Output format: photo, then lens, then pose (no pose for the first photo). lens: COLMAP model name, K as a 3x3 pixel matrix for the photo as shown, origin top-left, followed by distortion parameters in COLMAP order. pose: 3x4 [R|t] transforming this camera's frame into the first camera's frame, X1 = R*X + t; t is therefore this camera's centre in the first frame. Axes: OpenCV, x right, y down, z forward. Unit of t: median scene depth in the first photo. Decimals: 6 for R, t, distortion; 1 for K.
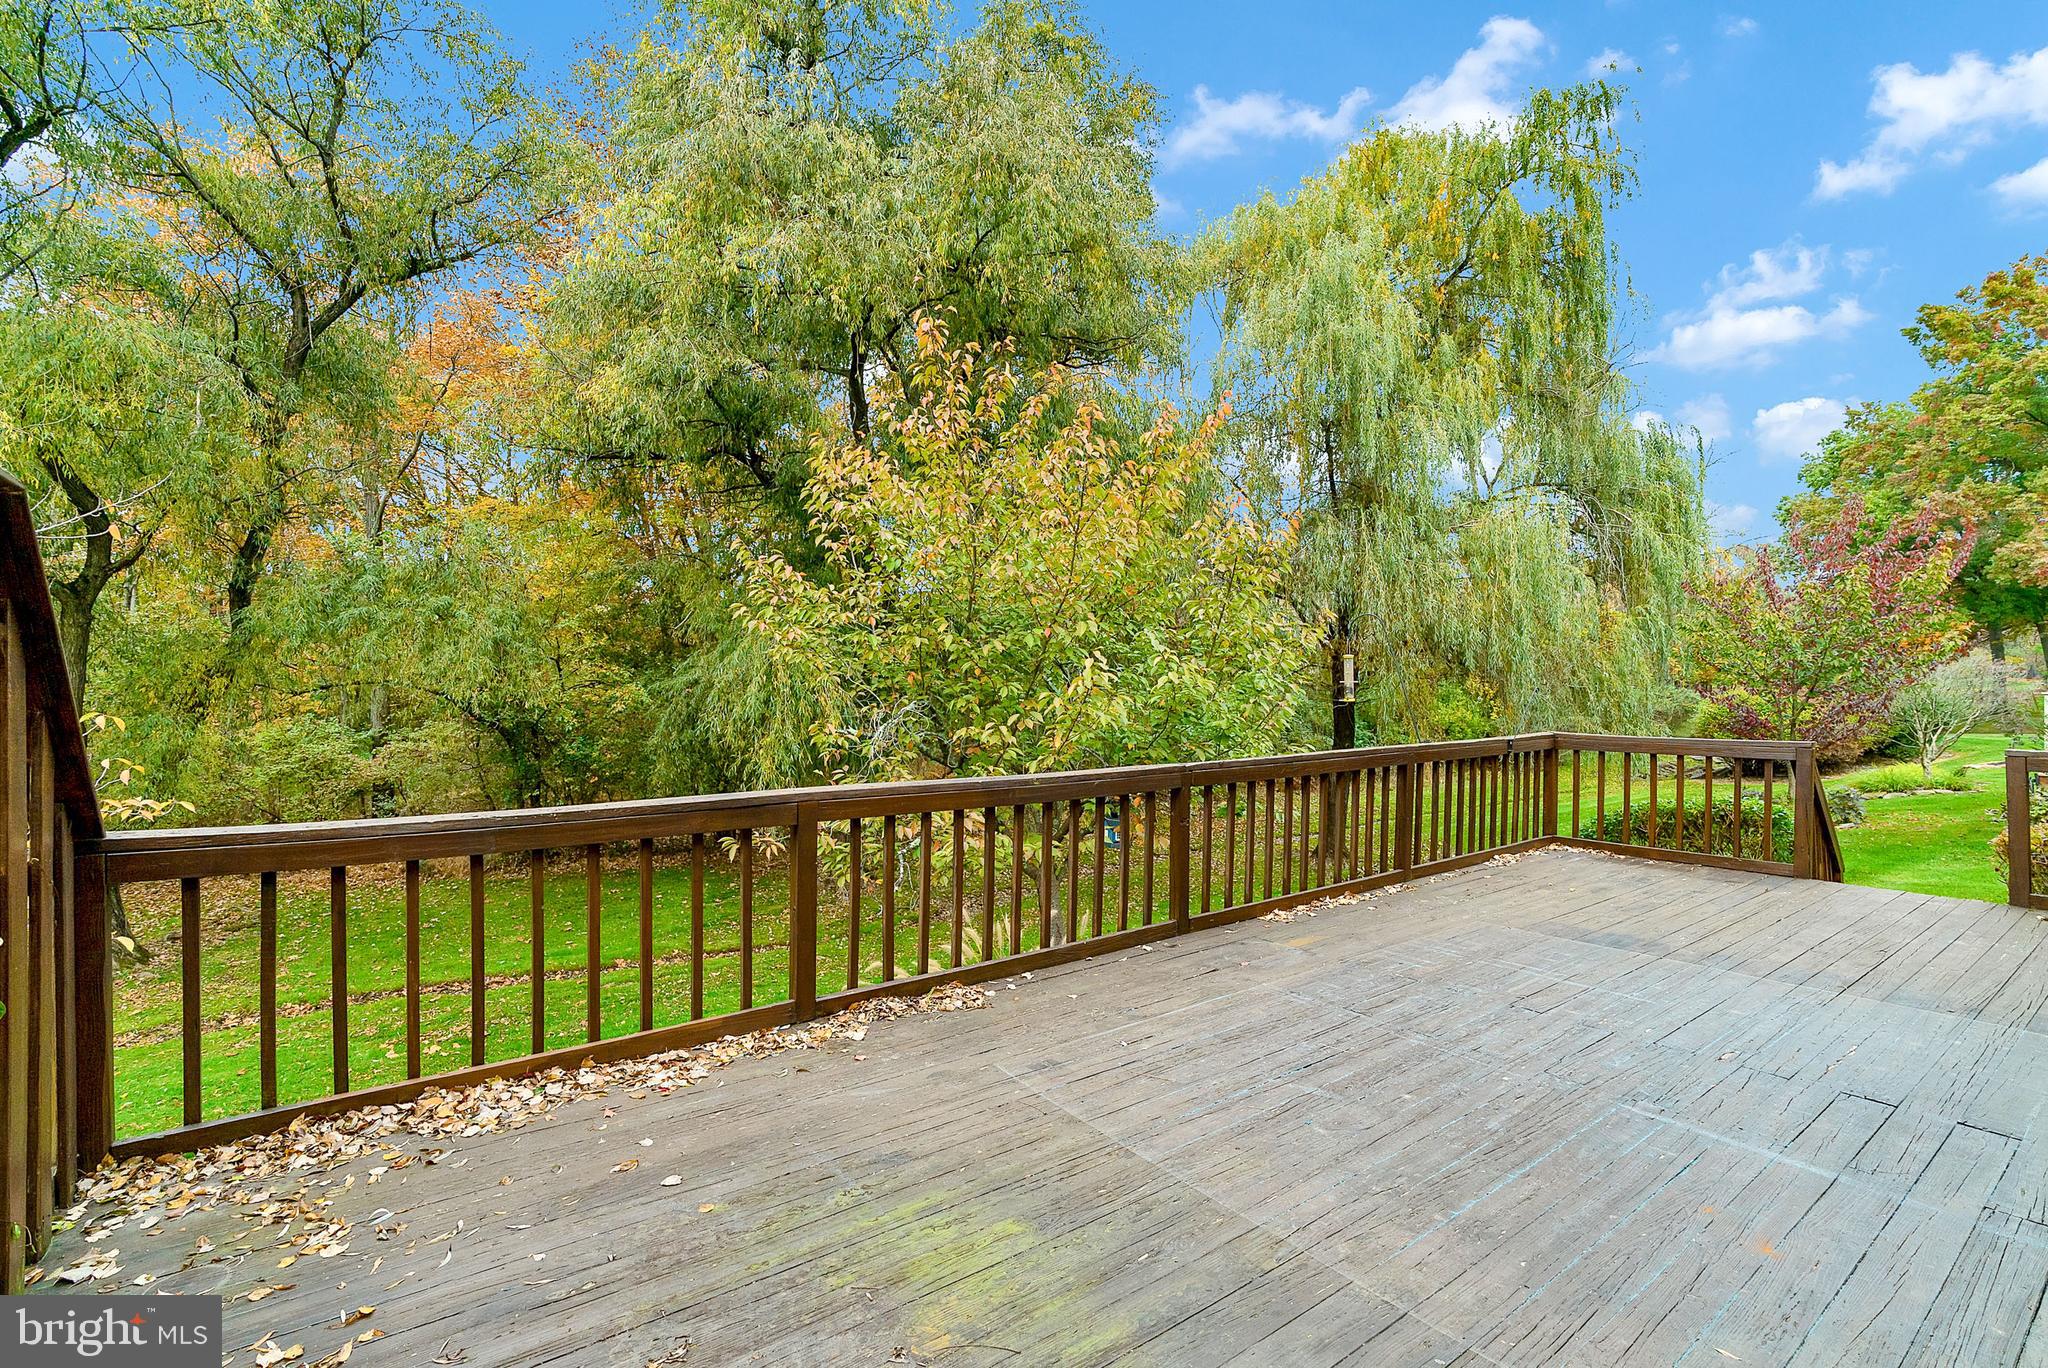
lens RADIAL K [[924.0, 0, 1027.2], [0, 924.0, 680.0], [0, 0, 1]] dist [-0.008171, 0.000199]
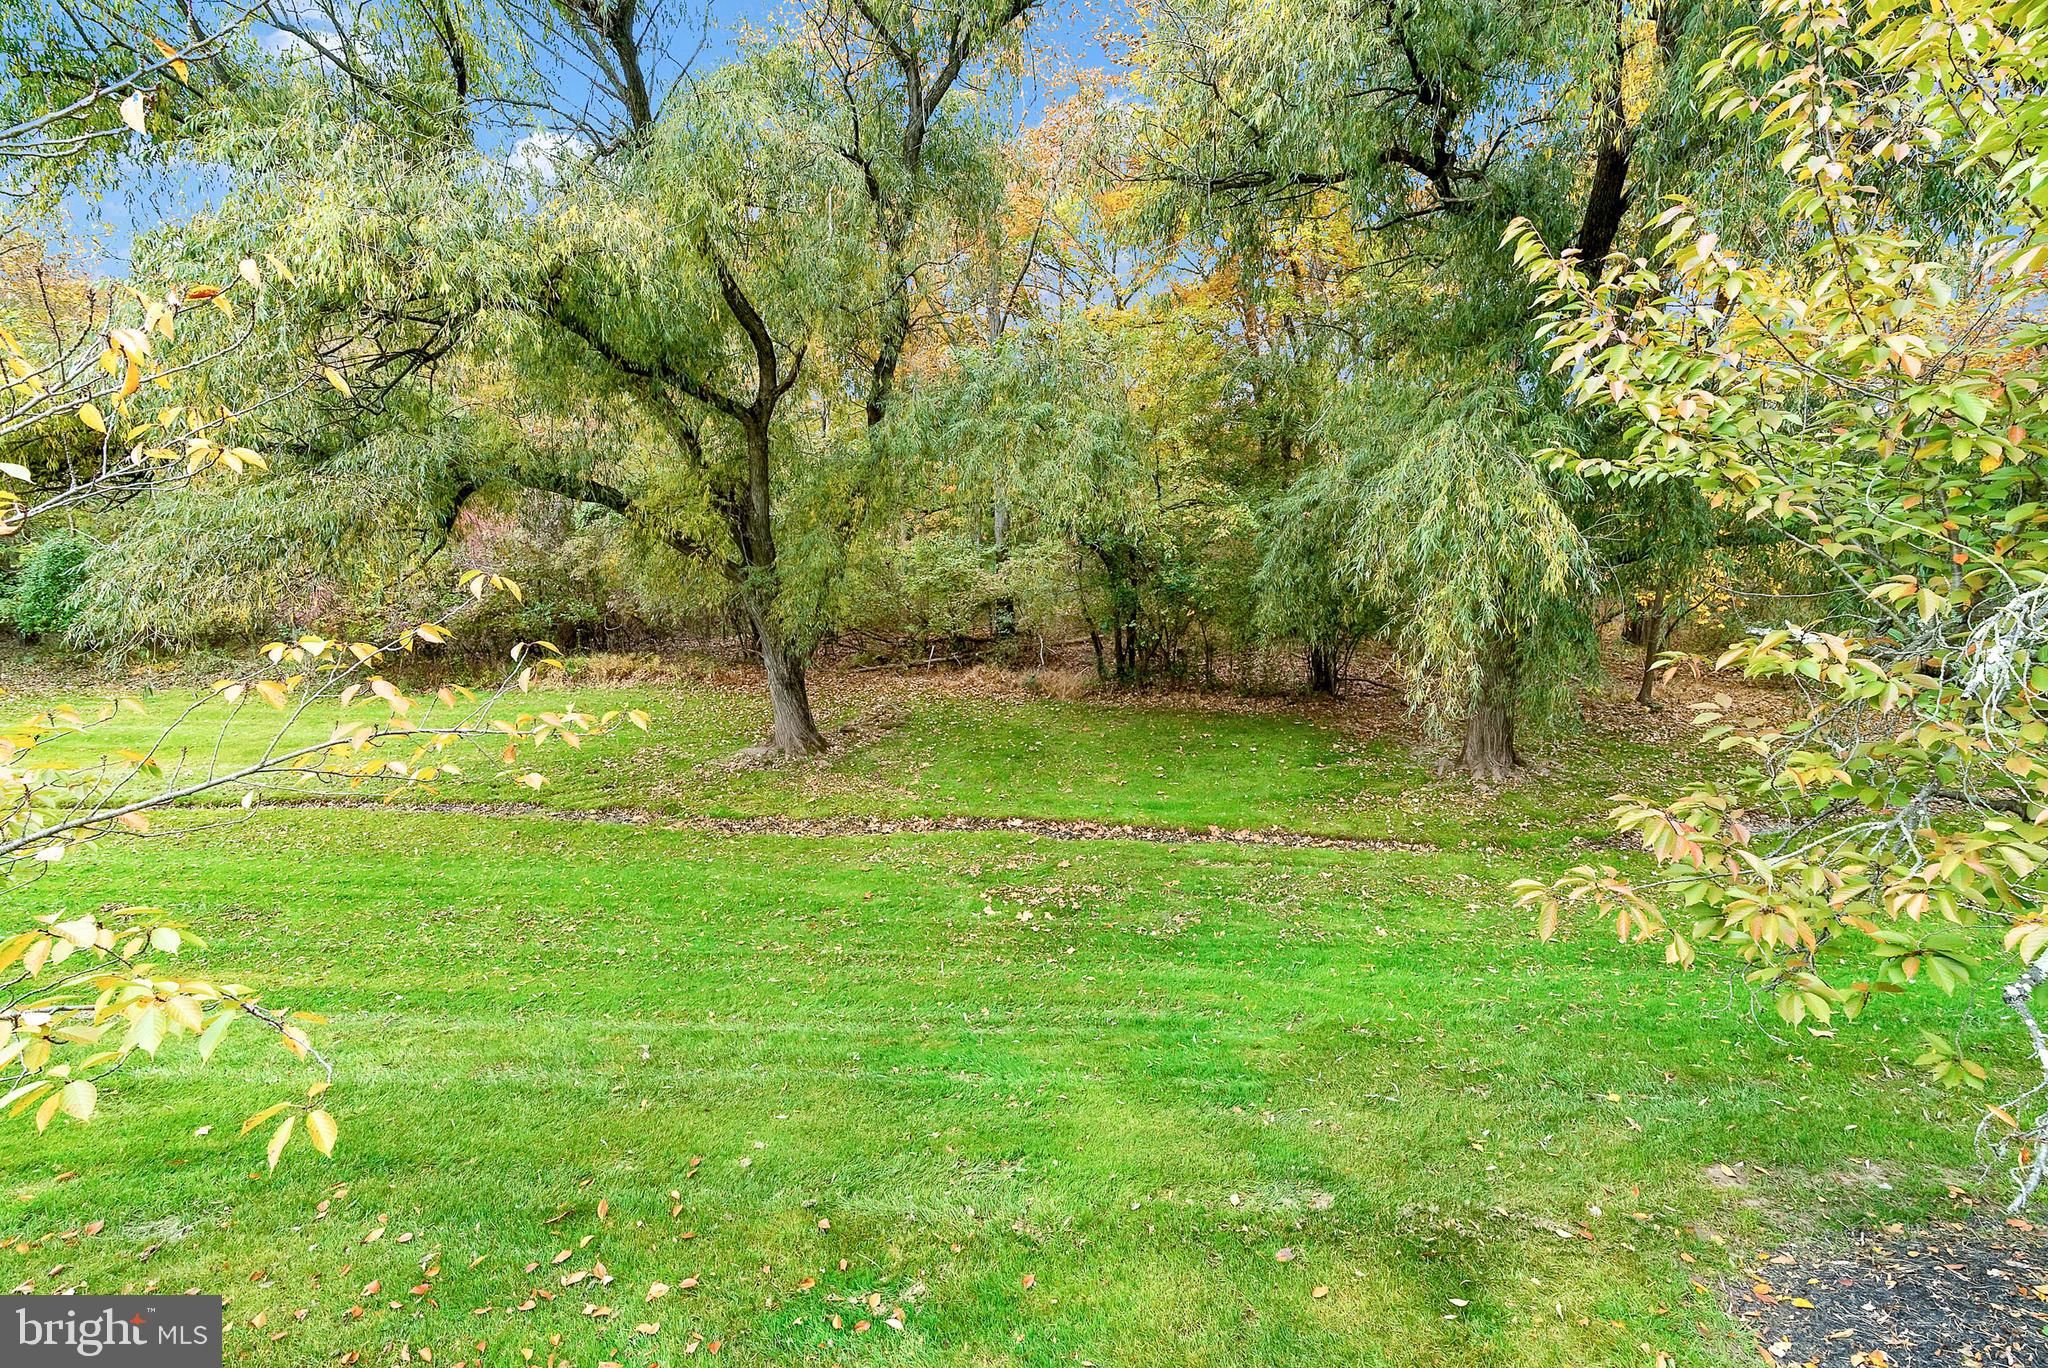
lens RADIAL K [[924.0, 0, 1027.2], [0, 924.0, 680.0], [0, 0, 1]] dist [-0.008171, 0.000199]
pose [[0.825198, 0.111415, -0.553746, -0.119897], [-0.001375, 0.980747, 0.195279, -0.003732], [0.564842, -0.160383, 0.809464, 0.216135]]
